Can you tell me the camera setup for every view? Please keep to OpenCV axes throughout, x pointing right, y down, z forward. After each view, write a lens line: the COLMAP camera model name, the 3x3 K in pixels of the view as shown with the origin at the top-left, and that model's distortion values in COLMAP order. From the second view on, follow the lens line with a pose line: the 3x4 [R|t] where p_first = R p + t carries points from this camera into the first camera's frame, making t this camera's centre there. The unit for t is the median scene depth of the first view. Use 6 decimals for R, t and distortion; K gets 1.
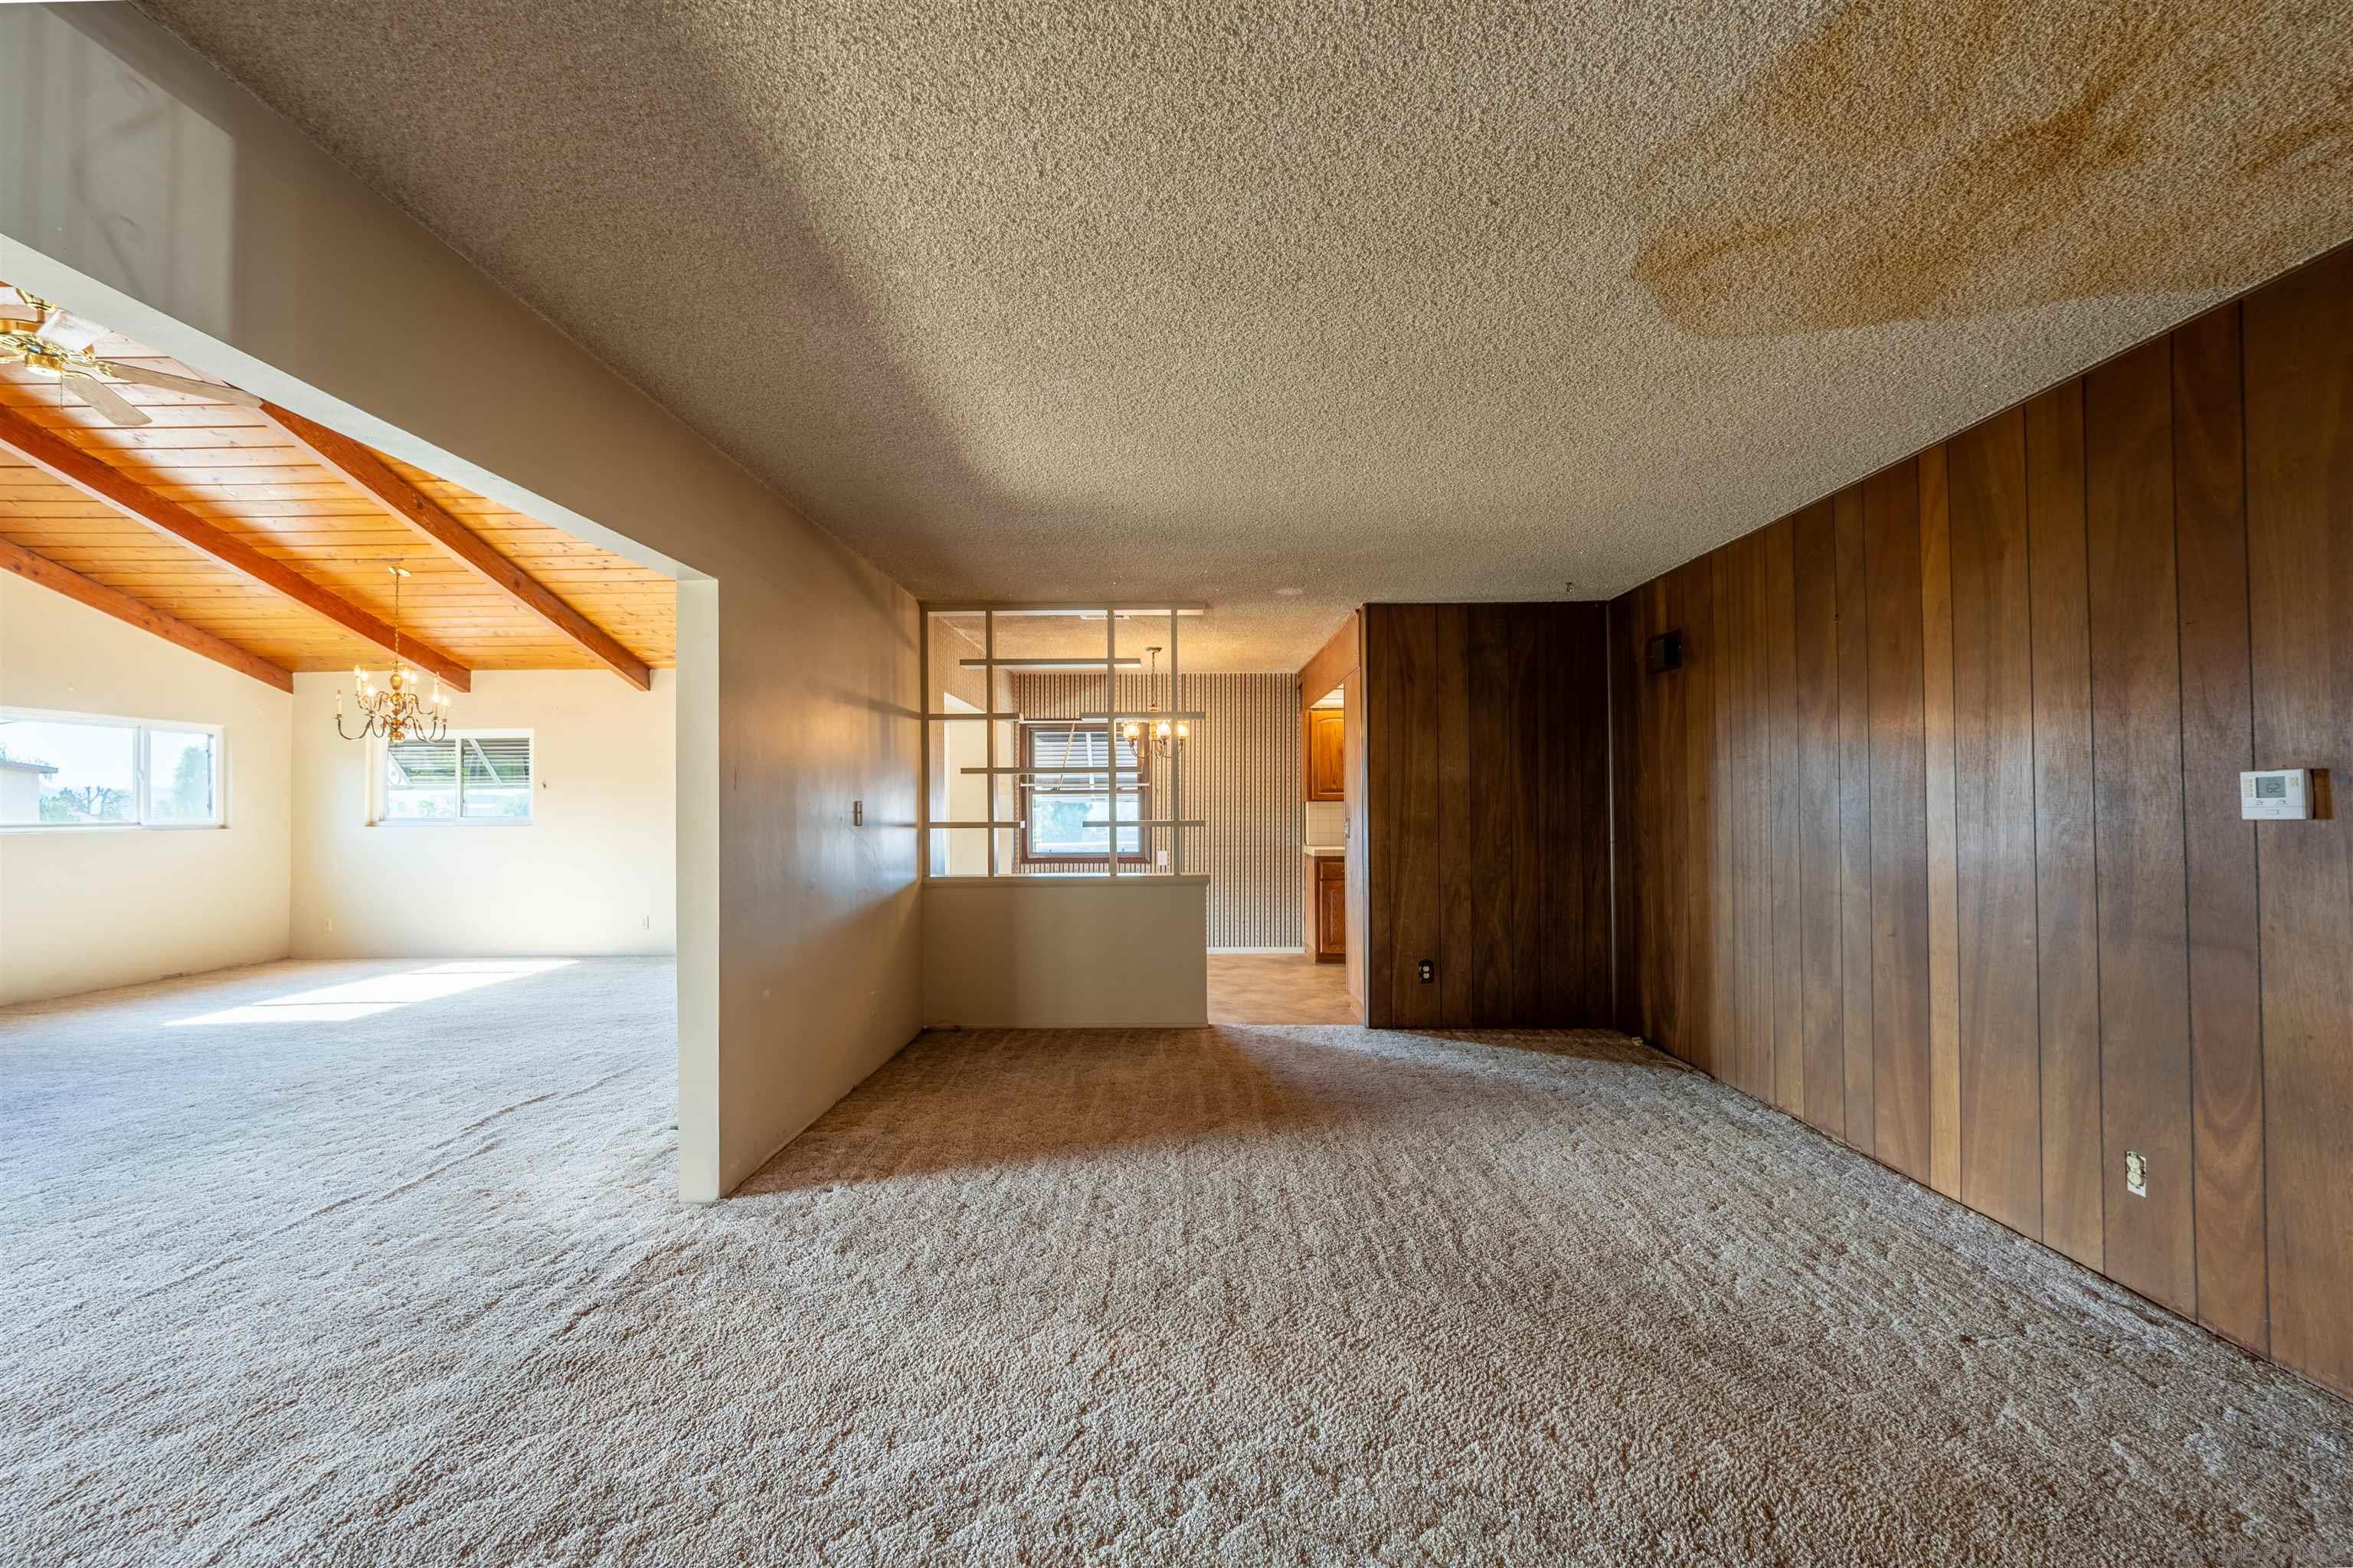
lens RADIAL K [[937.6, 0, 1157.5], [0, 937.6, 791.0], [0, 0, 1]] dist [-0.002559, -0.000352]
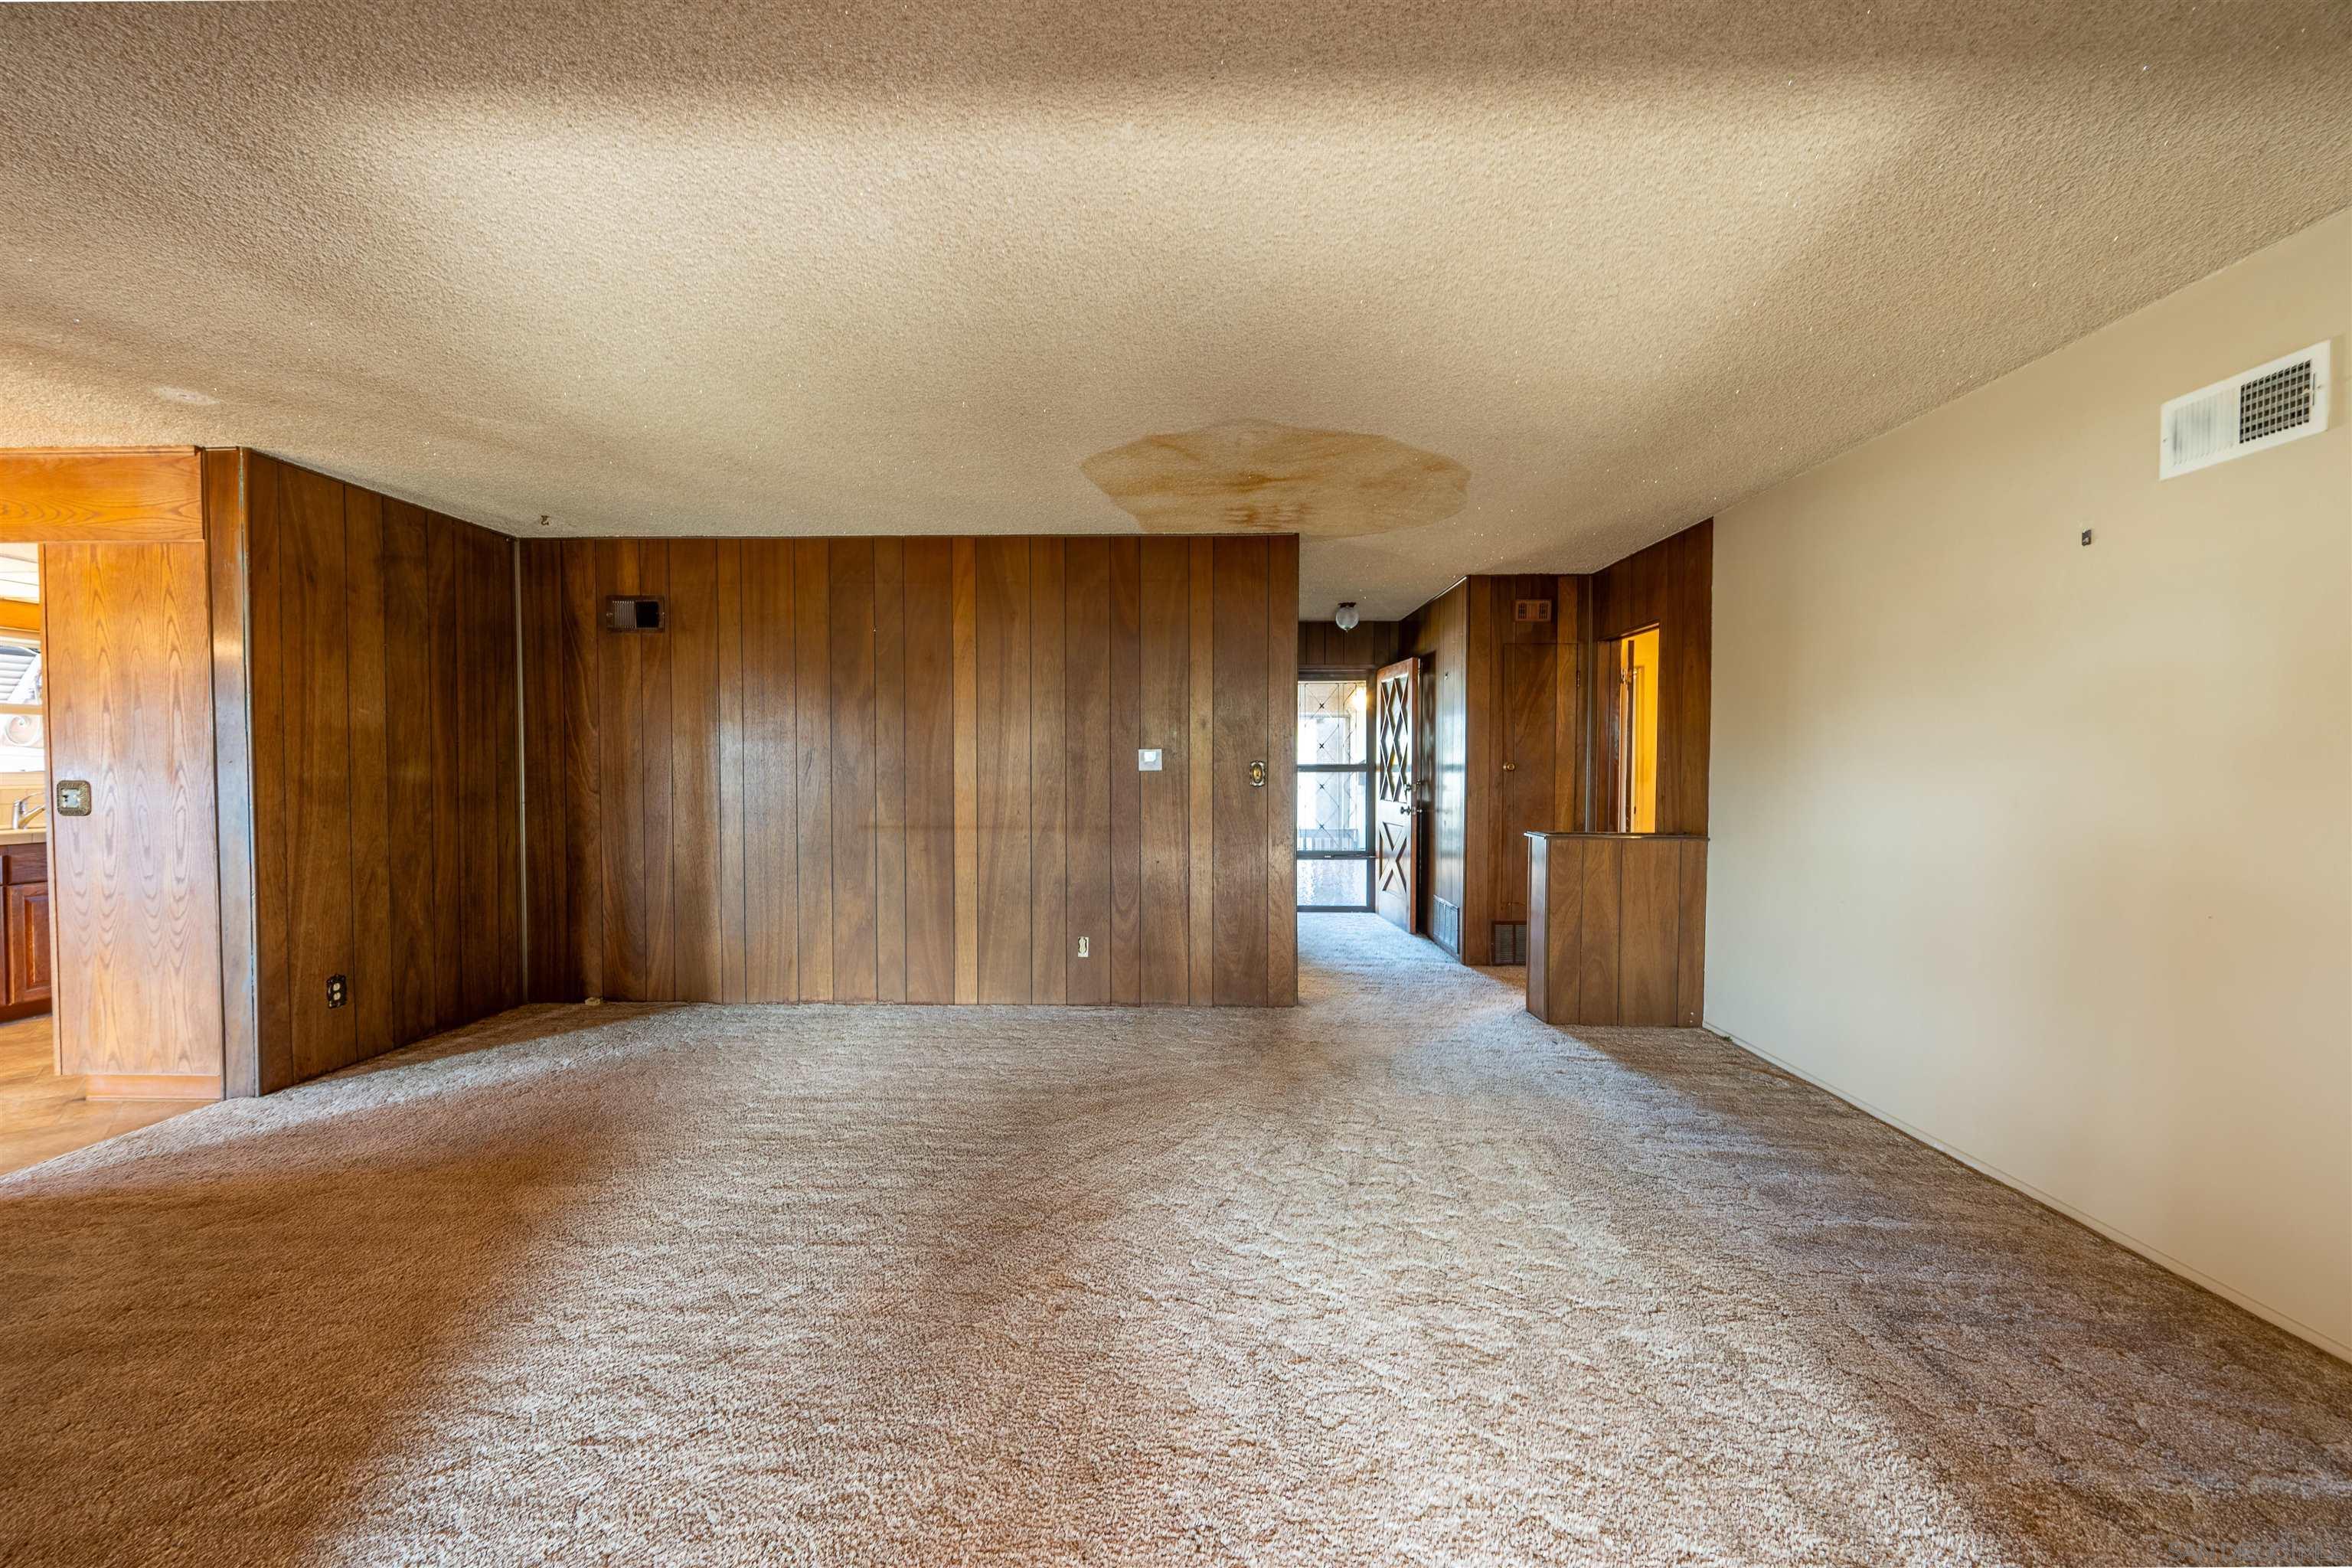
lens RADIAL K [[937.2, 0, 1177.6], [0, 937.2, 790.4], [0, 0, 1]] dist [-0.002559, -0.000352]
pose [[0.004276, -0.019986, 0.999791, -0.610223], [-0.017242, 0.999650, 0.020057, 0.017750], [-0.999842, -0.017324, 0.003930, 0.501356]]
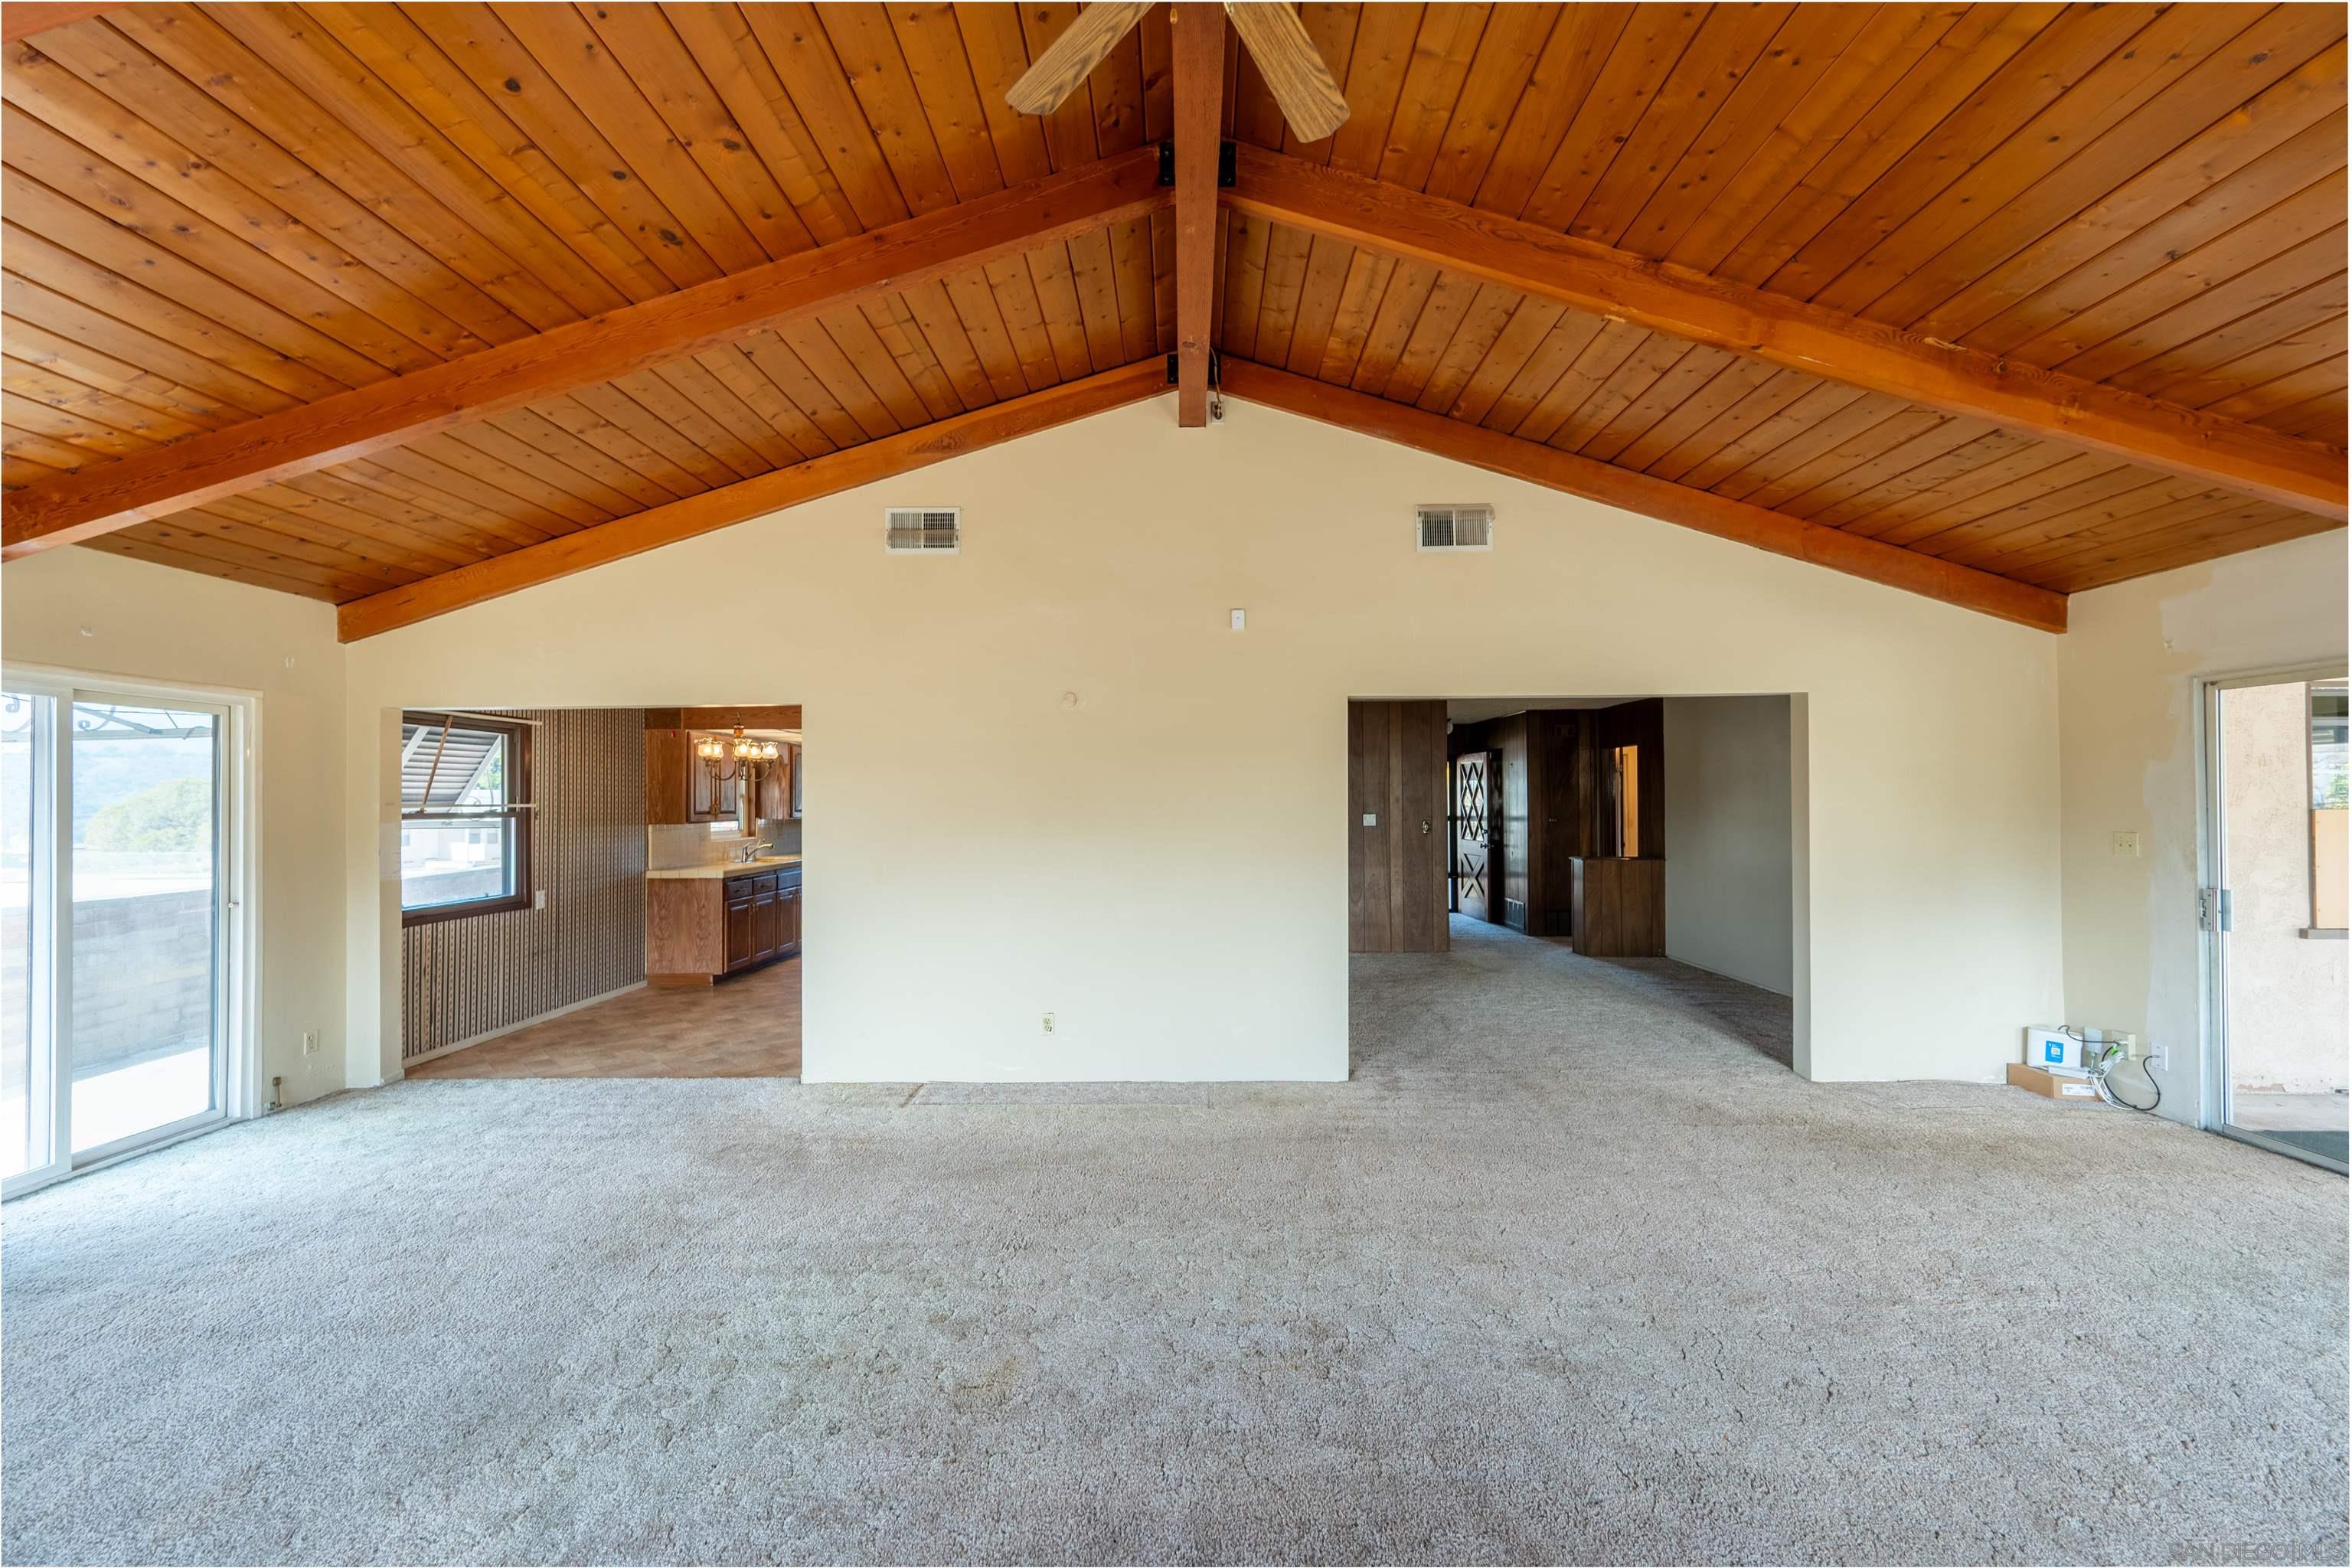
lens RADIAL K [[937.2, 0, 1171.1], [0, 937.2, 787.0], [0, 0, 1]] dist [-0.002559, -0.000352]
pose [[-0.004609, 0.023653, 0.999710, -1.719991], [-0.010022, 0.999669, -0.023699, -0.019497], [-0.999939, -0.010129, -0.004371, 1.058650]]
